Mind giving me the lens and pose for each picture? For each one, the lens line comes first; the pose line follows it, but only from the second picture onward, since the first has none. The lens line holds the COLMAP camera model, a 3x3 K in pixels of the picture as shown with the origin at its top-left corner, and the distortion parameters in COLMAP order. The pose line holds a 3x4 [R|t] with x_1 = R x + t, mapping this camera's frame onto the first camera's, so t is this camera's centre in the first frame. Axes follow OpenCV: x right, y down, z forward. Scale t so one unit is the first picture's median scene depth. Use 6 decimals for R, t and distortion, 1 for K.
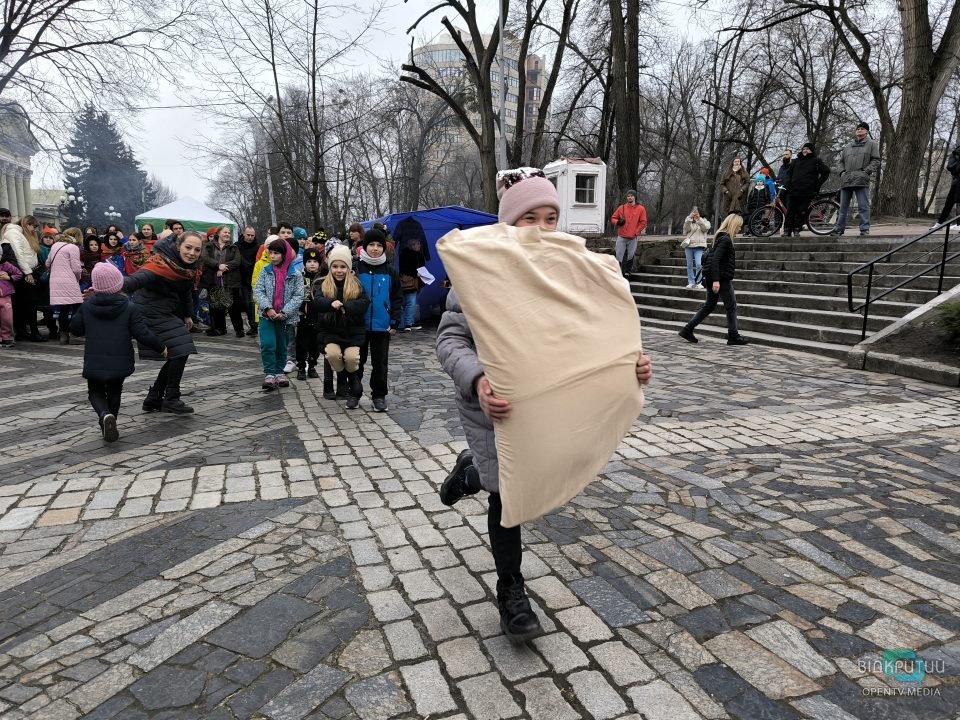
lens RADIAL K [[644.3, 0, 495.0], [0, 644.3, 380.7], [0, 0, 1]] dist [0.040169, -0.051915]
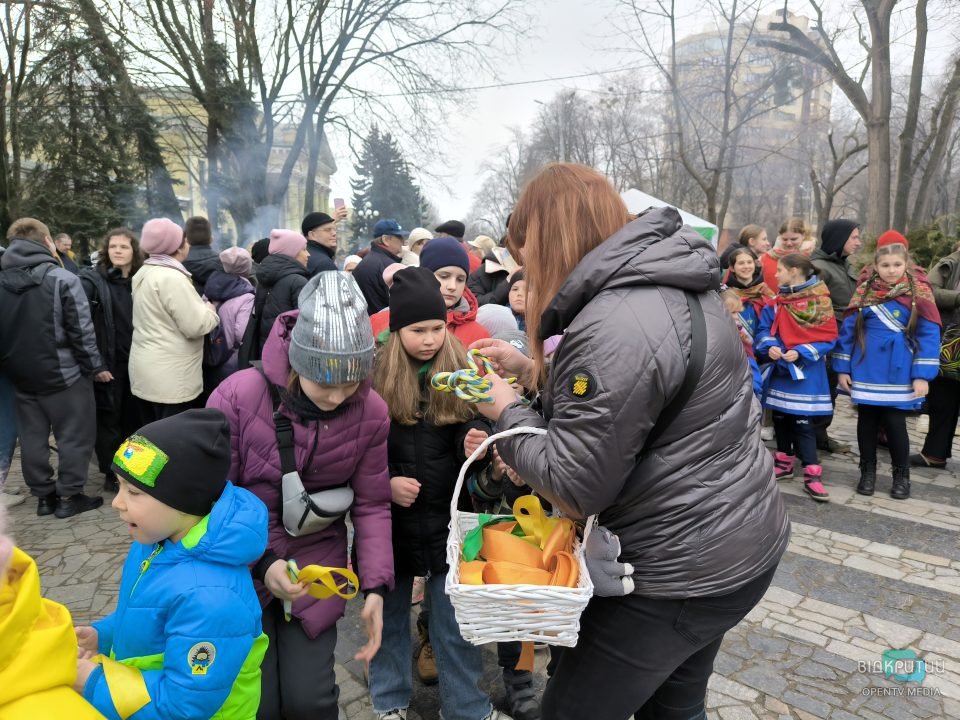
lens RADIAL K [[660.2, 0, 480.0], [0, 660.2, 360.0], [0, 0, 1]] dist [0.008886, -0.004271]
pose [[0.936047, 0.036559, -0.349970, -0.172455], [-0.051276, 0.998143, -0.032876, -0.036283], [0.348119, 0.048719, 0.936184, 0.145480]]
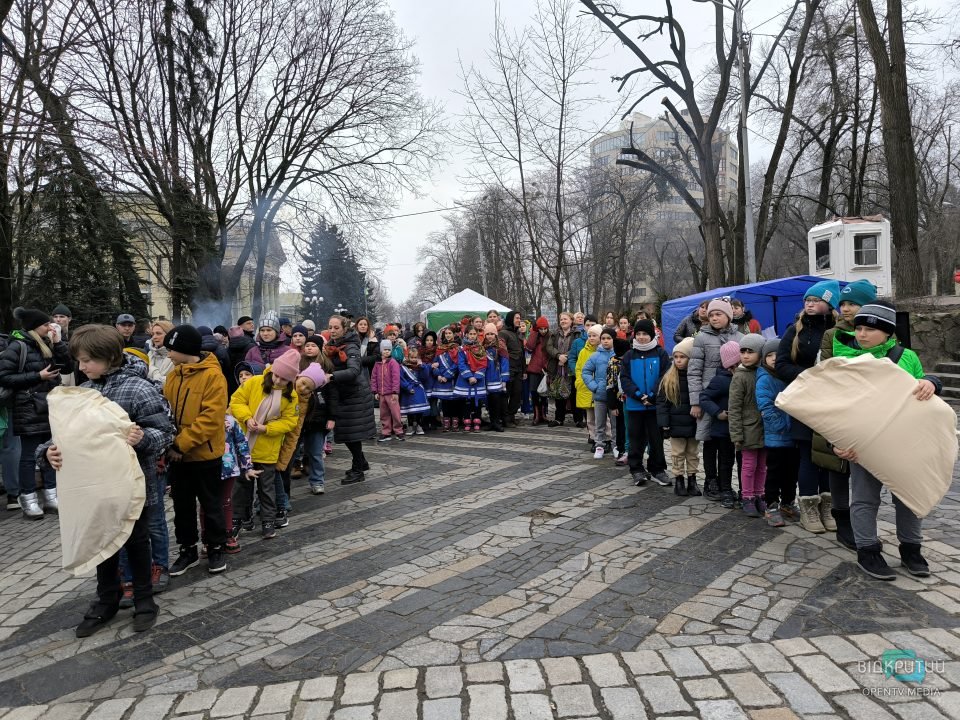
lens RADIAL K [[651.8, 0, 480.1], [0, 651.8, 365.5], [0, 0, 1]] dist [0.028489, -0.002135]
pose [[0.957623, -0.034750, -0.285922, -0.072127], [-0.006269, 0.989945, -0.141313, -0.007256], [0.287958, 0.137117, 0.947776, 0.015315]]
